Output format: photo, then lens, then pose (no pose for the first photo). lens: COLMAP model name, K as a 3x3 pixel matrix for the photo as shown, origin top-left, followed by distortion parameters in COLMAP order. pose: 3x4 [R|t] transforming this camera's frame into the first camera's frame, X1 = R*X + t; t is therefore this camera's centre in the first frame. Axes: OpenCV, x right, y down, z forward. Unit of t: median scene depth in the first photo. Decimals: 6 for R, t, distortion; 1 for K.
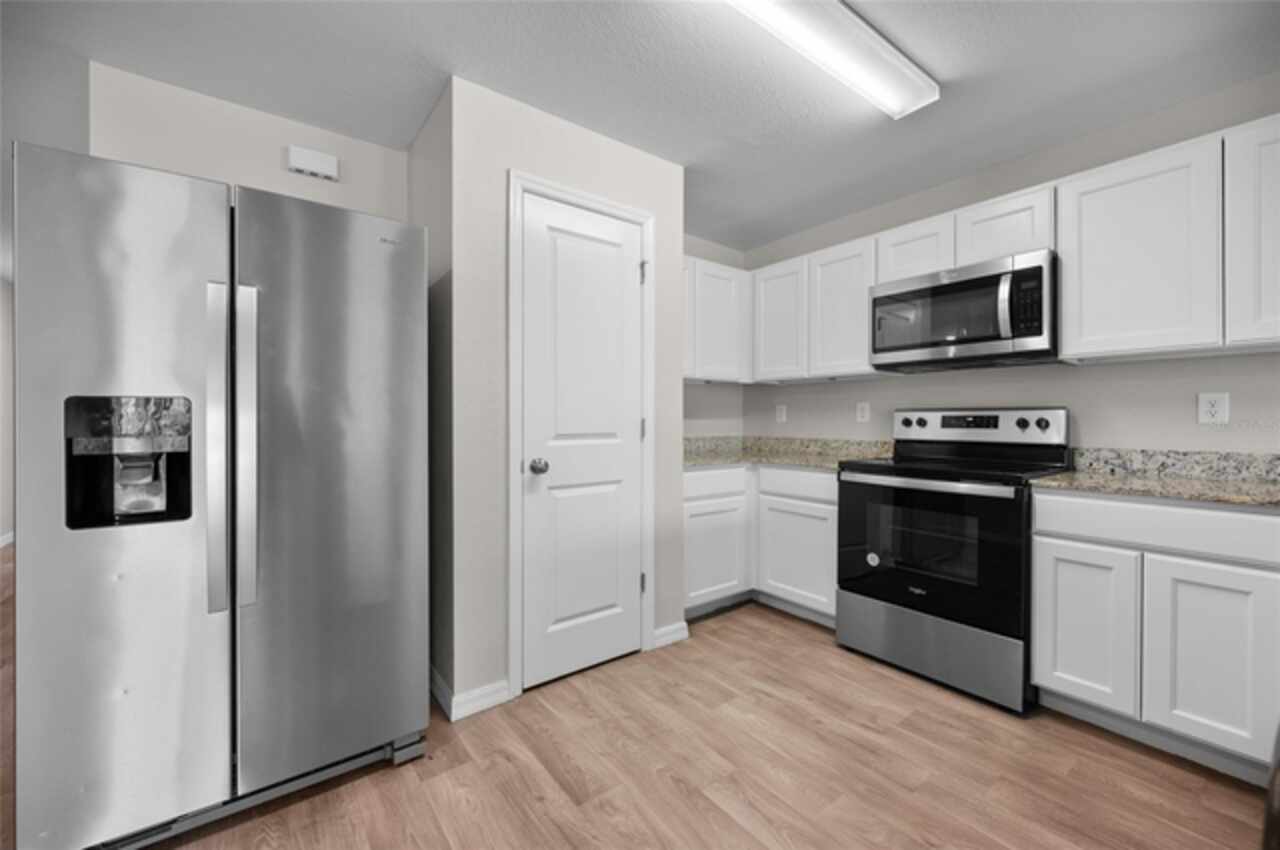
lens RADIAL K [[502.8, 0, 613.7], [0, 502.8, 417.2], [0, 0, 1]] dist [0.000322, -0.000041]
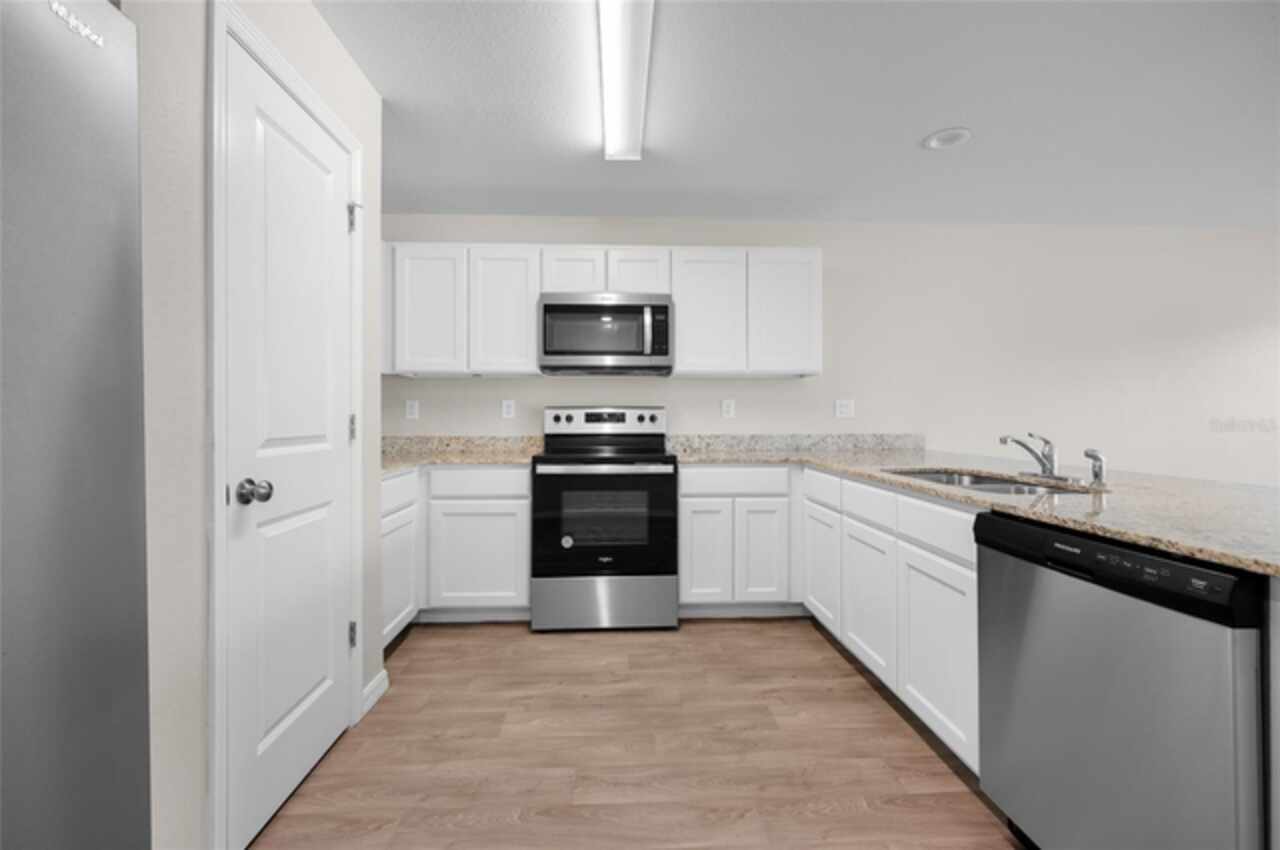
lens RADIAL K [[542.6, 0, 634.5], [0, 542.6, 415.8], [0, 0, 1]] dist [-0.004460, -0.000222]
pose [[0.547795, 0.000401, 0.836613, -0.409367], [-0.001537, 0.999999, 0.000527, 0.003952], [-0.836611, -0.001574, 0.547795, 0.224801]]
